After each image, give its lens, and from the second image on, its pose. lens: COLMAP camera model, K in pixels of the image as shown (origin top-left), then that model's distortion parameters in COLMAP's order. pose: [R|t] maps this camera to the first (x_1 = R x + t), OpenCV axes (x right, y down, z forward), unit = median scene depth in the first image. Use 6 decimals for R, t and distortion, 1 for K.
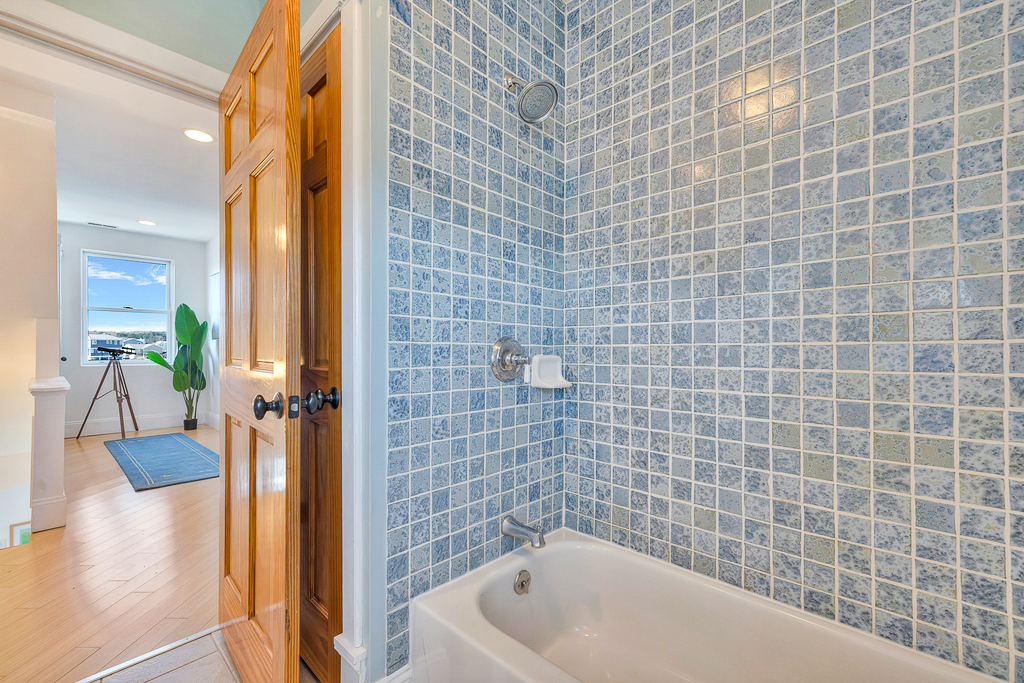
lens RADIAL K [[446.7, 0, 514.0], [0, 446.7, 348.7], [0, 0, 1]] dist [0.013848, 0.000760]
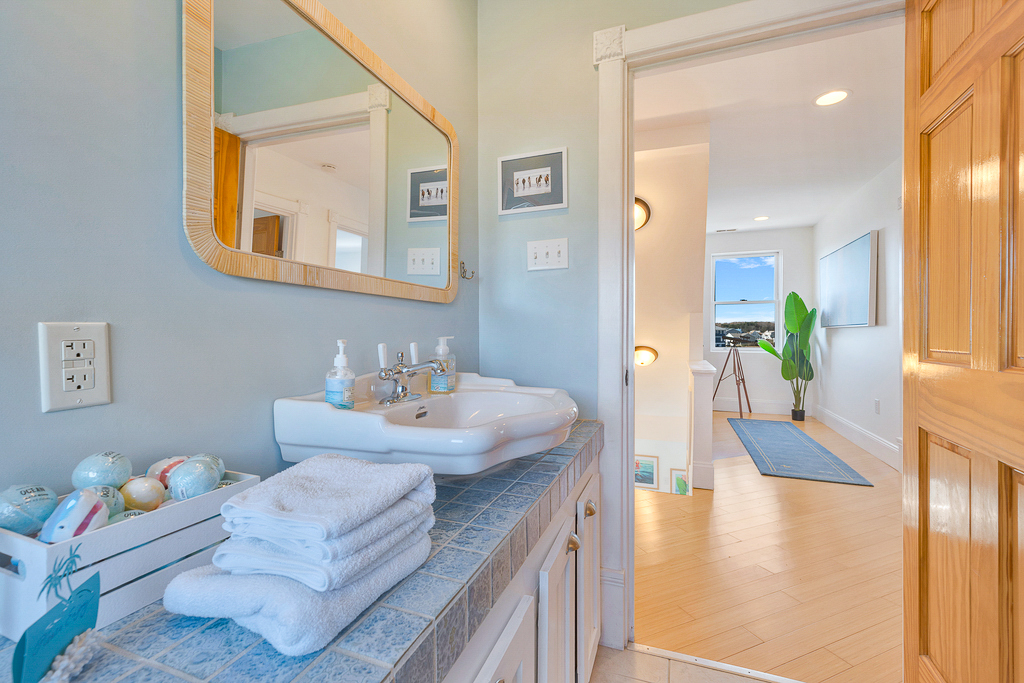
lens RADIAL K [[446.7, 0, 507.9], [0, 446.7, 337.5], [0, 0, 1]] dist [0.013848, 0.000760]
pose [[0.395103, 0.003535, -0.918630, -0.072492], [-0.004379, 0.999988, 0.001965, 0.000767], [0.918626, 0.003246, 0.395114, 0.033612]]
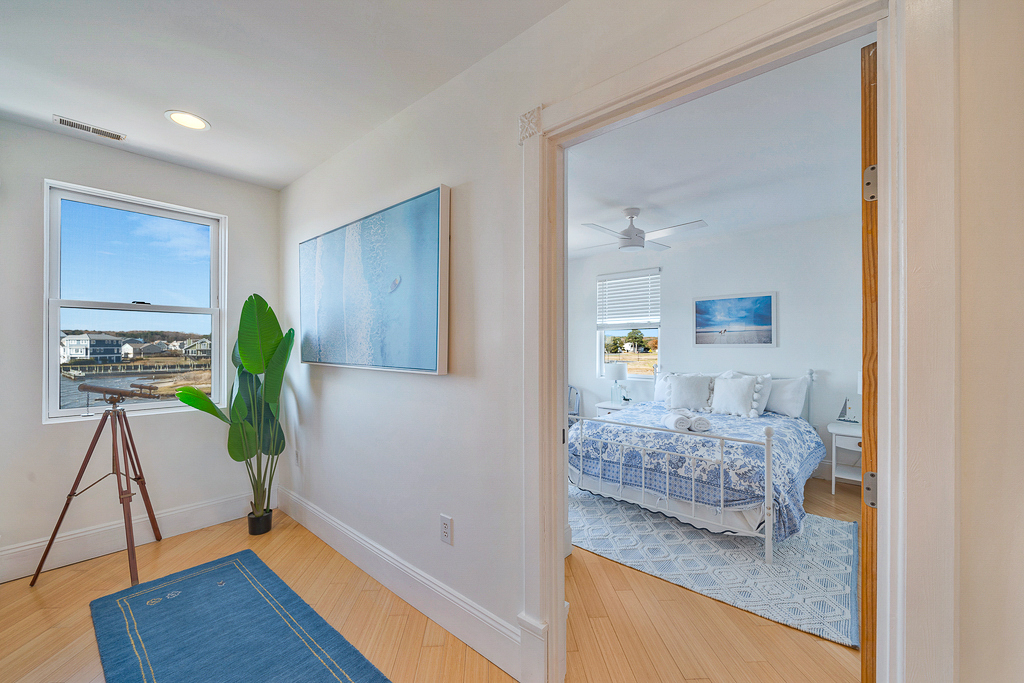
lens RADIAL K [[402.0, 0, 513.2], [0, 402.0, 343.2], [0, 0, 1]] dist [-0.002507, -0.000782]
pose [[0.998176, -0.001285, 0.060349, -0.461518], [0.001795, 0.999963, -0.008390, -0.040444], [-0.060336, 0.008483, 0.998142, 0.520055]]
